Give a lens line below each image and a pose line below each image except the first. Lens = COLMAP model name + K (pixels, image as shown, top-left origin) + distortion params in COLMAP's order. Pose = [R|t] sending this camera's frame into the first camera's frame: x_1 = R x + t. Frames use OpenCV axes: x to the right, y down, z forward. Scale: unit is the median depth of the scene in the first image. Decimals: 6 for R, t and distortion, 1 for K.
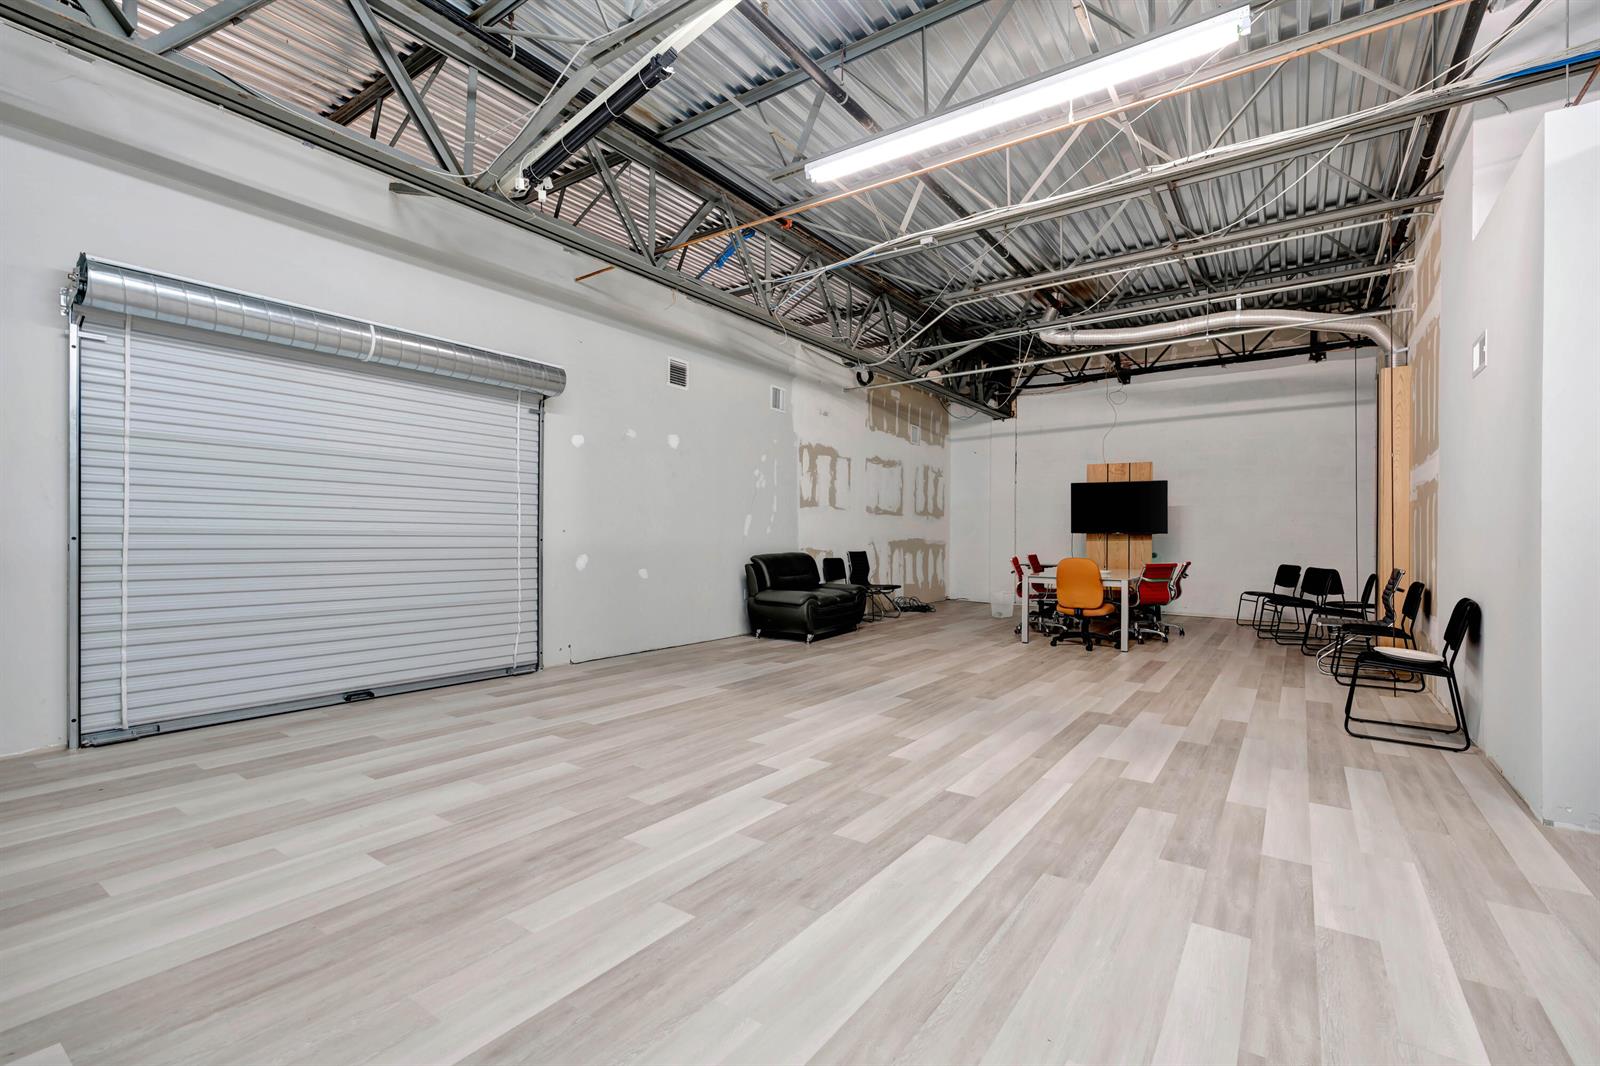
lens RADIAL K [[718.2, 0, 800.9], [0, 718.2, 539.0], [0, 0, 1]] dist [-0.009194, 0.003366]
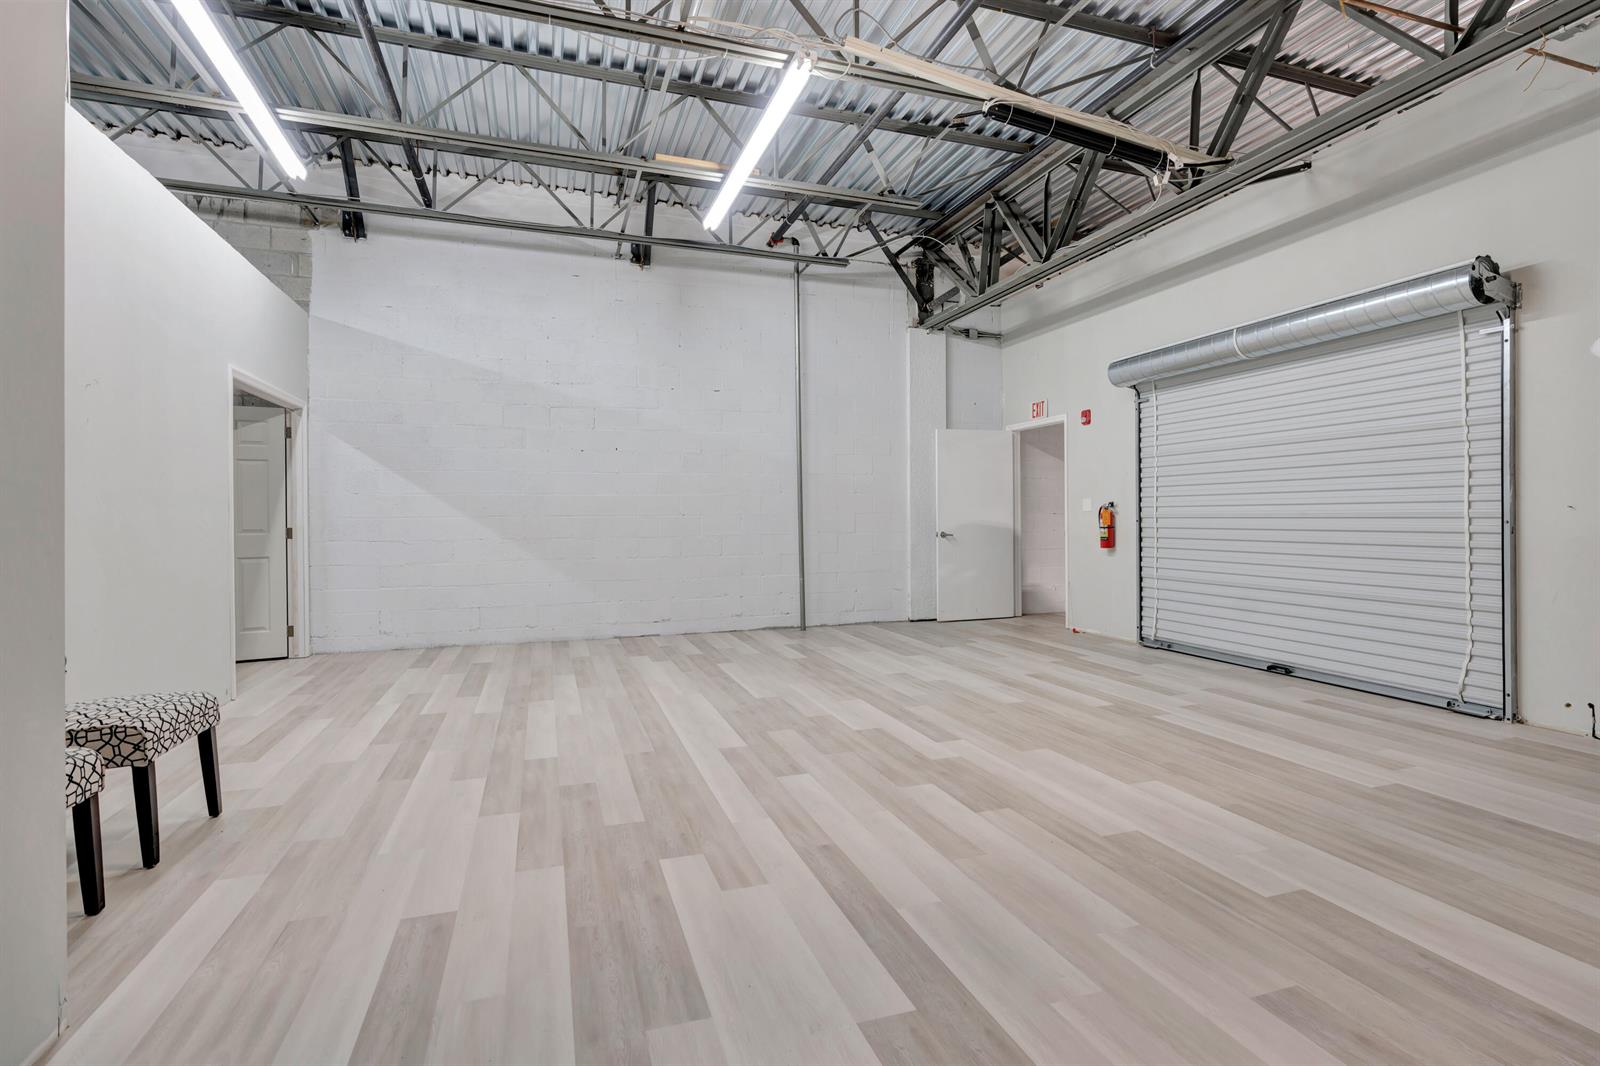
lens RADIAL K [[761.1, 0, 800.3], [0, 761.1, 526.4], [0, 0, 1]] dist [-0.000378, 0.000929]
pose [[-0.595291, 0.001606, -0.803508, 0.984150], [-0.001091, 0.999995, 0.002807, 0.006529], [0.803509, 0.002548, -0.595287, 1.514830]]
